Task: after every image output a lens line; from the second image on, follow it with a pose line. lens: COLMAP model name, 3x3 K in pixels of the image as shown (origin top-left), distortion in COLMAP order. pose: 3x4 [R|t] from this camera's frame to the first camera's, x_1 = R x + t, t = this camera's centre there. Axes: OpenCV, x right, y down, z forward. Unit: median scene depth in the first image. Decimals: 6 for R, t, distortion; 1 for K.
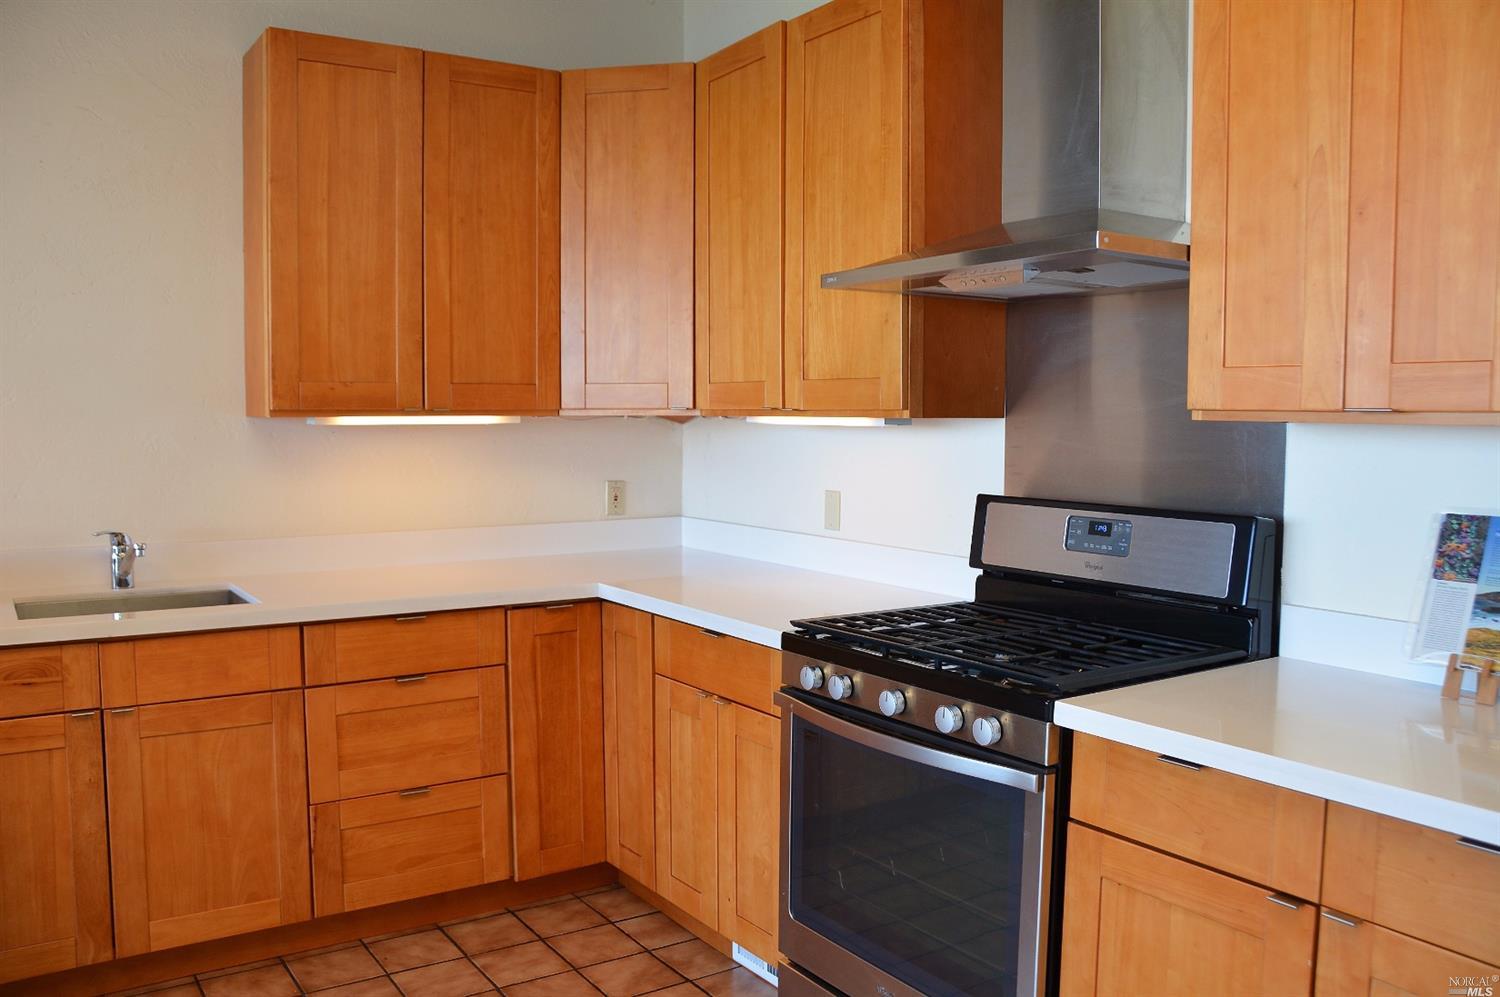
lens RADIAL K [[1238.8, 0, 745.2], [0, 1238.8, 506.0], [0, 0, 1]] dist [-0.154342, 0.134350]
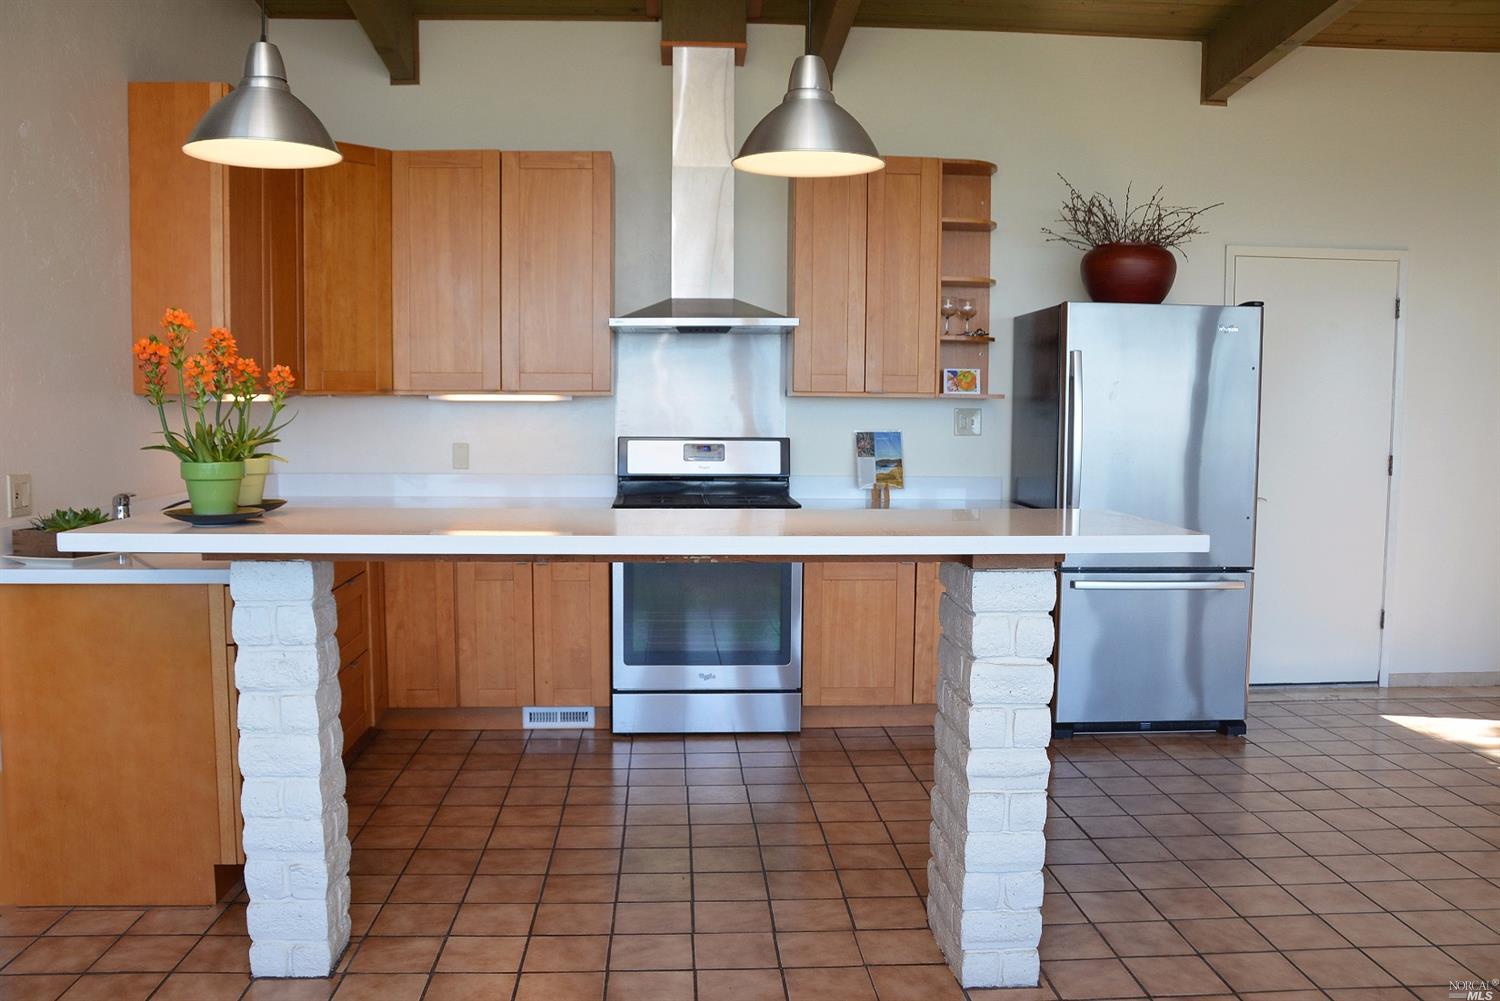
lens RADIAL K [[1245.9, 0, 743.1], [0, 1245.9, 508.6], [0, 0, 1]] dist [-0.150142, 0.151453]
pose [[0.501484, -0.074457, 0.861957, -1.282388], [0.060916, 0.996856, 0.050668, 0.013927], [-0.863020, 0.027098, 0.504443, -0.095921]]
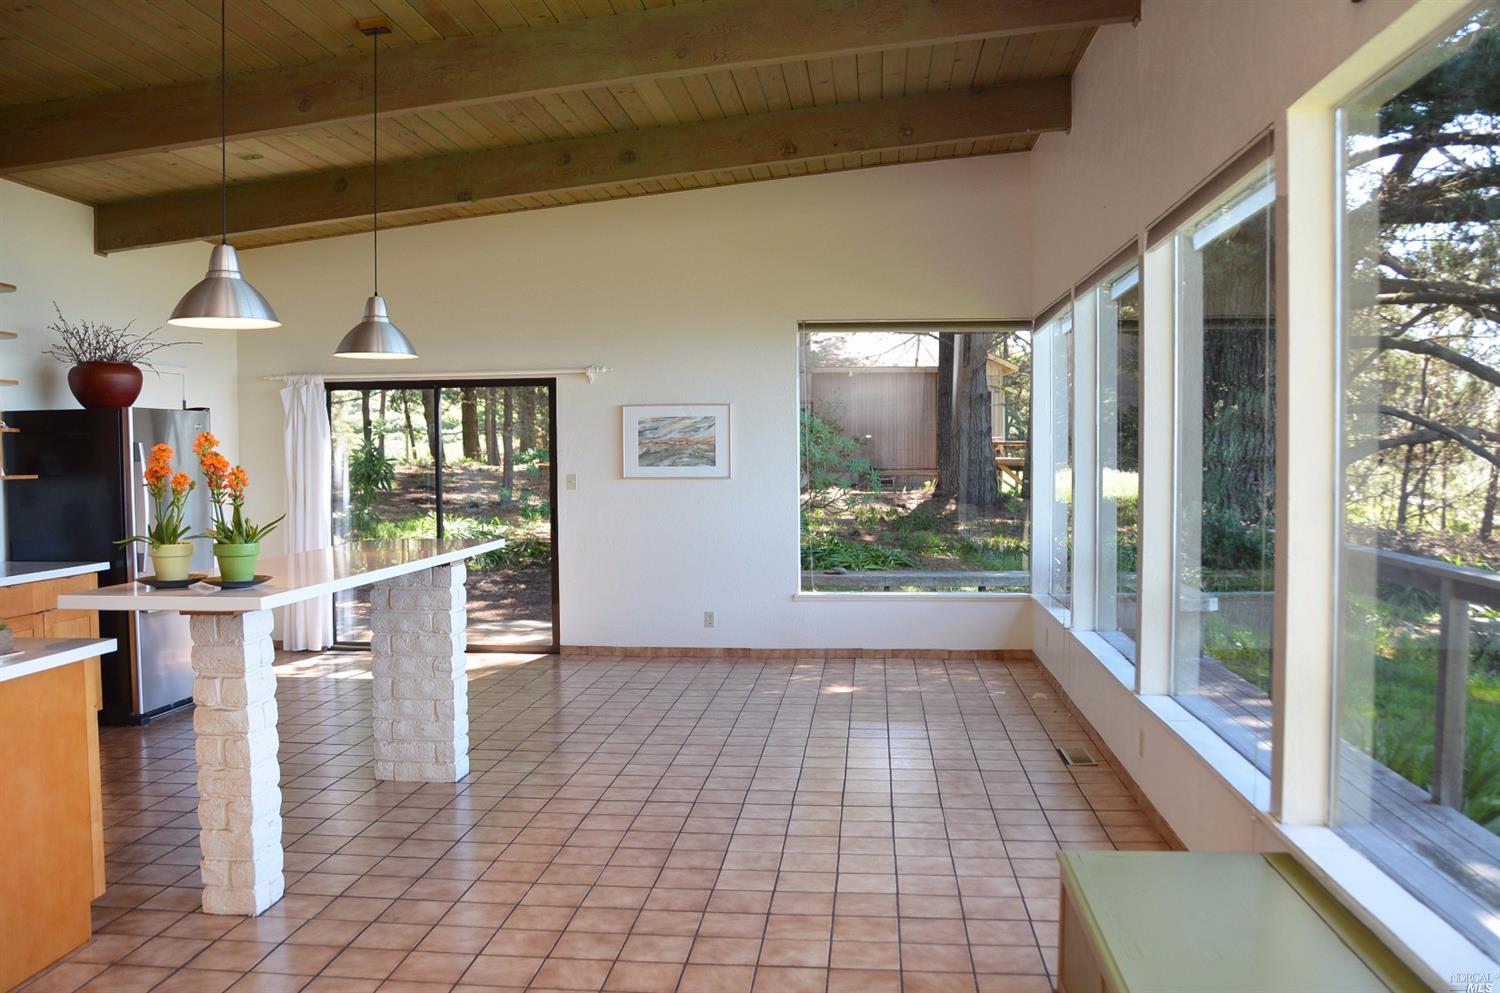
lens RADIAL K [[1238.8, 0, 745.2], [0, 1238.8, 504.0], [0, 0, 1]] dist [-0.154342, 0.134350]
pose [[-0.774612, -0.025785, 0.631911, -1.888589], [0.052227, 0.993148, 0.104547, -0.140841], [-0.630276, 0.113986, -0.767958, 1.309881]]
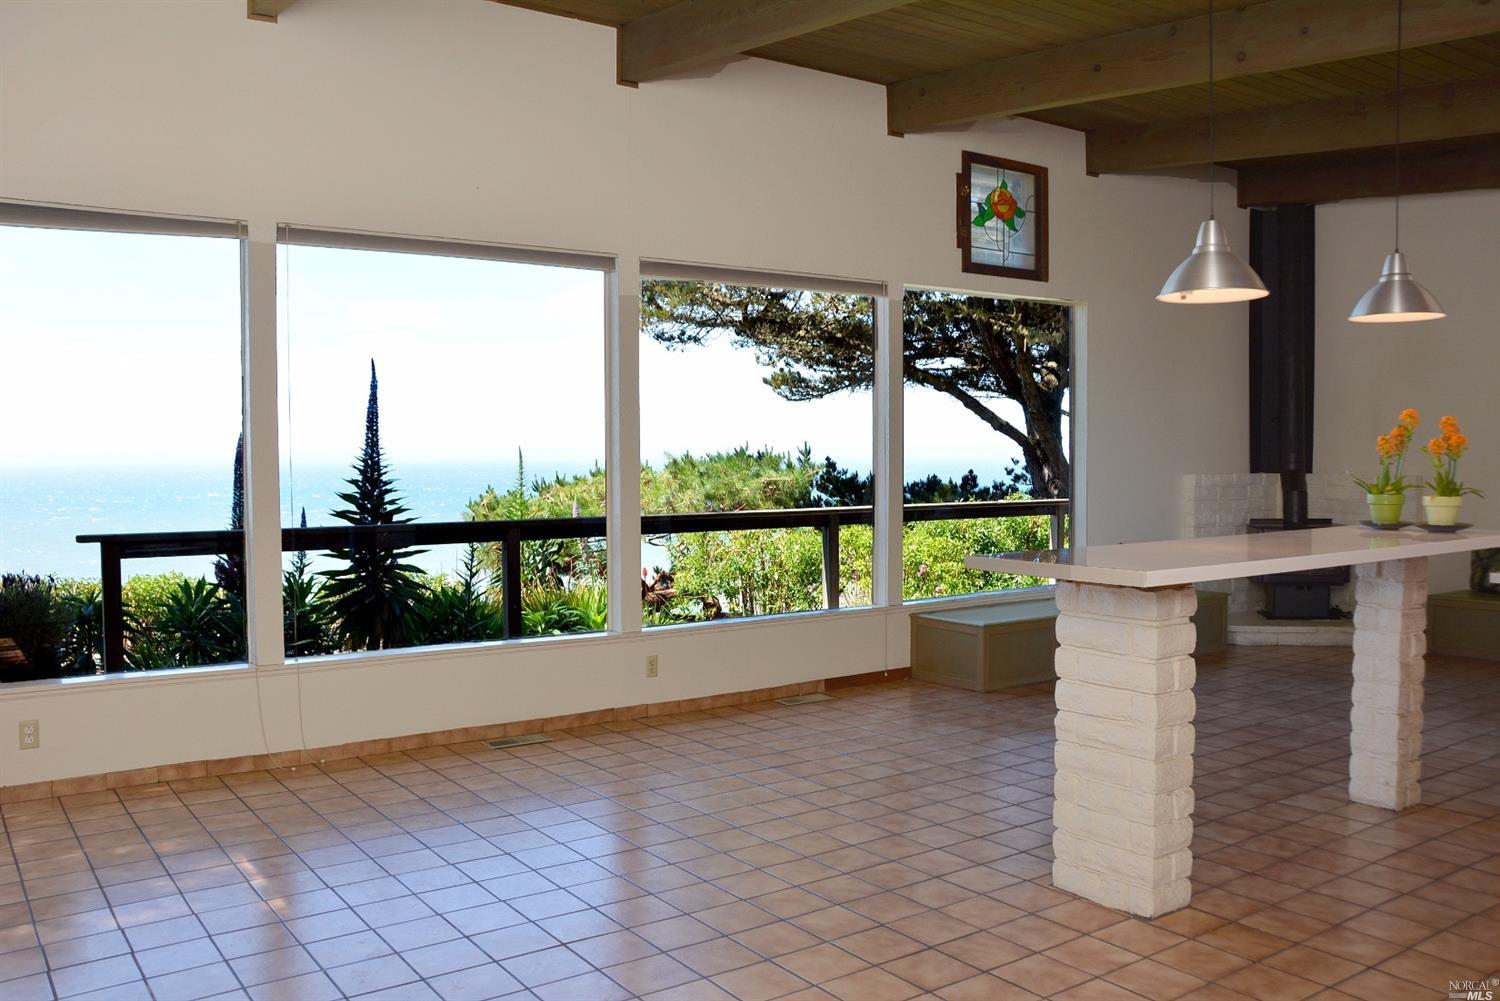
lens RADIAL K [[1245.9, 0, 743.1], [0, 1245.9, 508.6], [0, 0, 1]] dist [-0.150142, 0.151453]
pose [[0.031248, 0.042660, -0.998601, 0.866788], [-0.071728, 0.996609, 0.040331, 0.016283], [0.996935, 0.070367, 0.034202, -0.208249]]
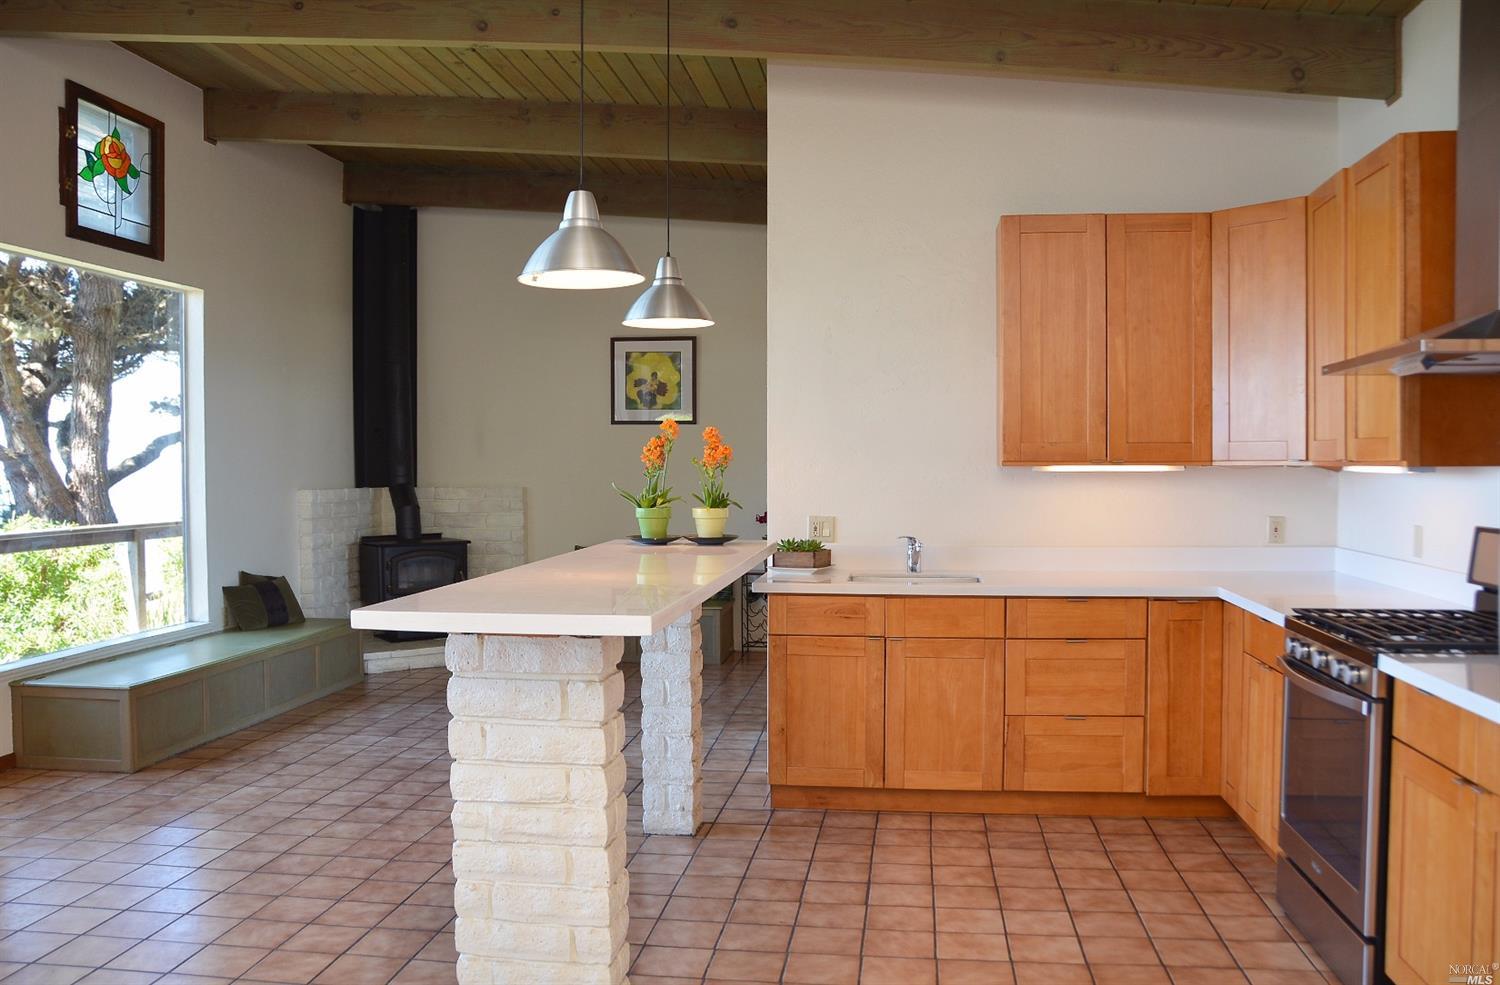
lens RADIAL K [[1248.2, 0, 746.0], [0, 1248.2, 501.6], [0, 0, 1]] dist [-0.151661, 0.134532]
pose [[0.752878, 0.015231, -0.657984, 0.421727], [-0.044216, 0.998644, -0.027477, 0.031490], [0.656673, 0.049780, 0.752531, -0.418595]]
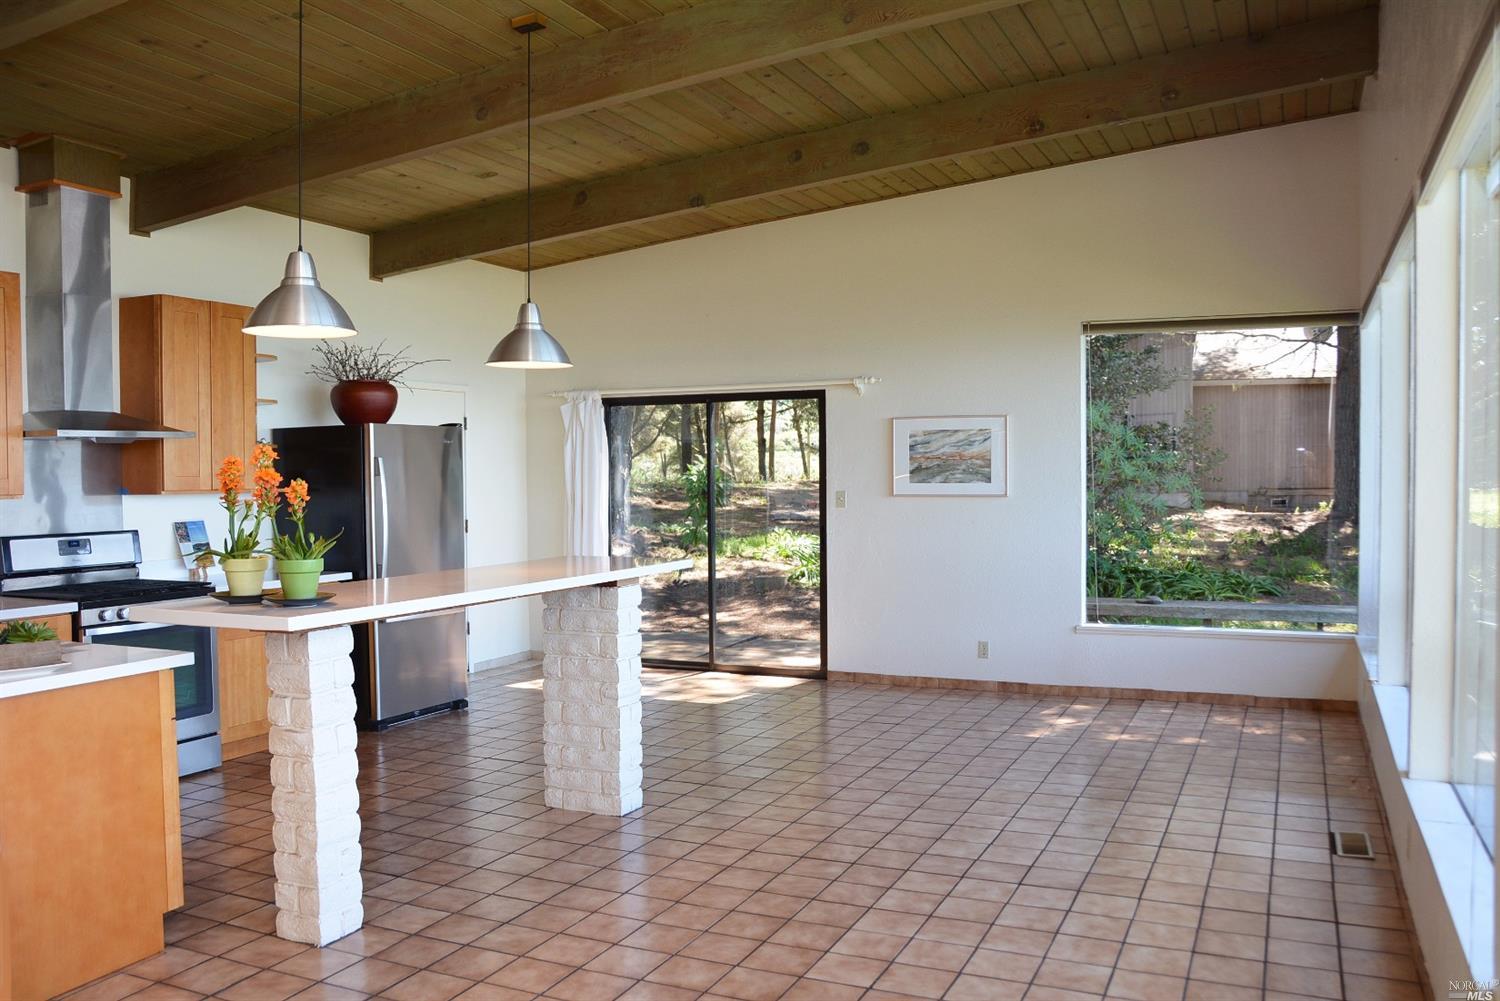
lens RADIAL K [[1221.4, 0, 744.0], [0, 1221.4, 506.6], [0, 0, 1]] dist [-0.151892, 0.132245]
pose [[-0.527397, -0.023813, 0.849285, -1.937683], [0.070853, 0.994892, 0.071894, -0.104014], [-0.846659, 0.098091, -0.523016, 0.932930]]
